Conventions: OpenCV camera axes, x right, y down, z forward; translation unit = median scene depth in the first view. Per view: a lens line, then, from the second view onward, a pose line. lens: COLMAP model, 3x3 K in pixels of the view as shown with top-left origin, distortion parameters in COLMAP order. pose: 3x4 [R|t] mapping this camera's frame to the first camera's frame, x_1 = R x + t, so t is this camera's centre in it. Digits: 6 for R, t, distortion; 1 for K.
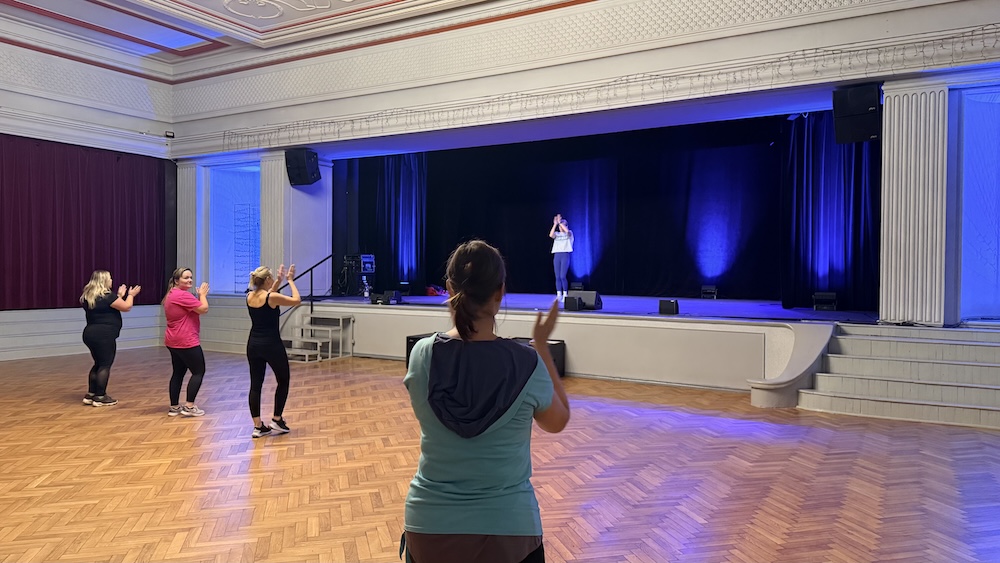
lens RADIAL K [[702.2, 0, 504.4], [0, 702.2, 275.9], [0, 0, 1]] dist [0.101765, -0.138061]
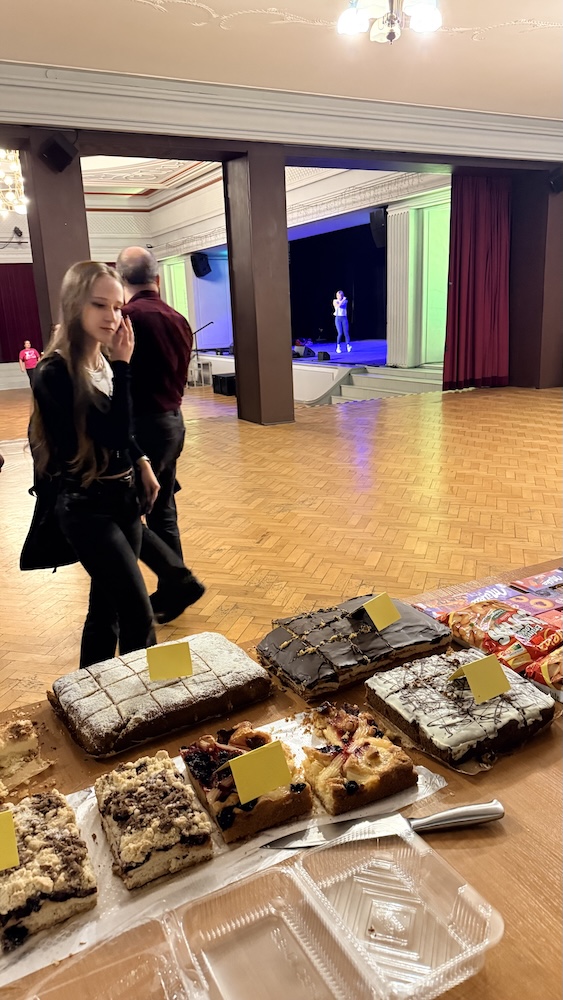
lens RADIAL K [[702.2, 0, 259.7], [0, 702.2, 506.3], [0, 0, 1]] dist [0.101765, -0.138061]
pose [[0.840034, 0.099334, -0.533363, 0.881369], [0.047656, 0.965785, 0.254927, -0.037741], [0.540437, -0.239566, 0.806558, -0.405094]]
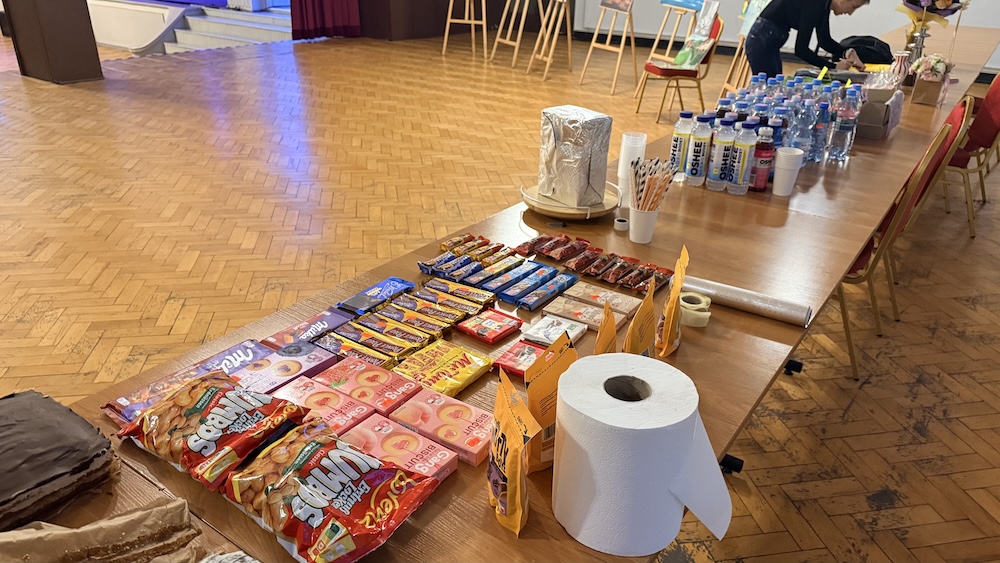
lens RADIAL K [[712.9, 0, 497.9], [0, 712.9, 291.6], [0, 0, 1]] dist [0.102206, -0.153648]
pose [[0.995650, 0.054839, -0.075324, 0.894427], [-0.017197, 0.902715, 0.429895, -0.039126], [0.091571, -0.426730, 0.899731, -0.358101]]
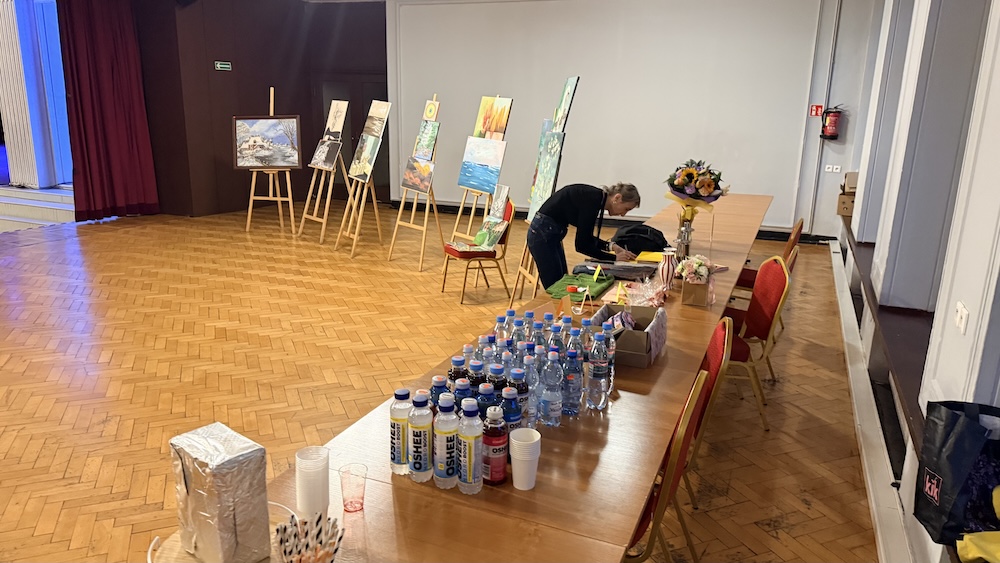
lens RADIAL K [[702.2, 0, 504.4], [0, 702.2, 275.9], [0, 0, 1]] dist [0.101765, -0.138061]
pose [[0.991840, -0.018891, 0.126082, 0.932878], [-0.010601, 0.973316, 0.229223, -0.060925], [-0.127048, -0.228689, 0.965174, -0.300254]]
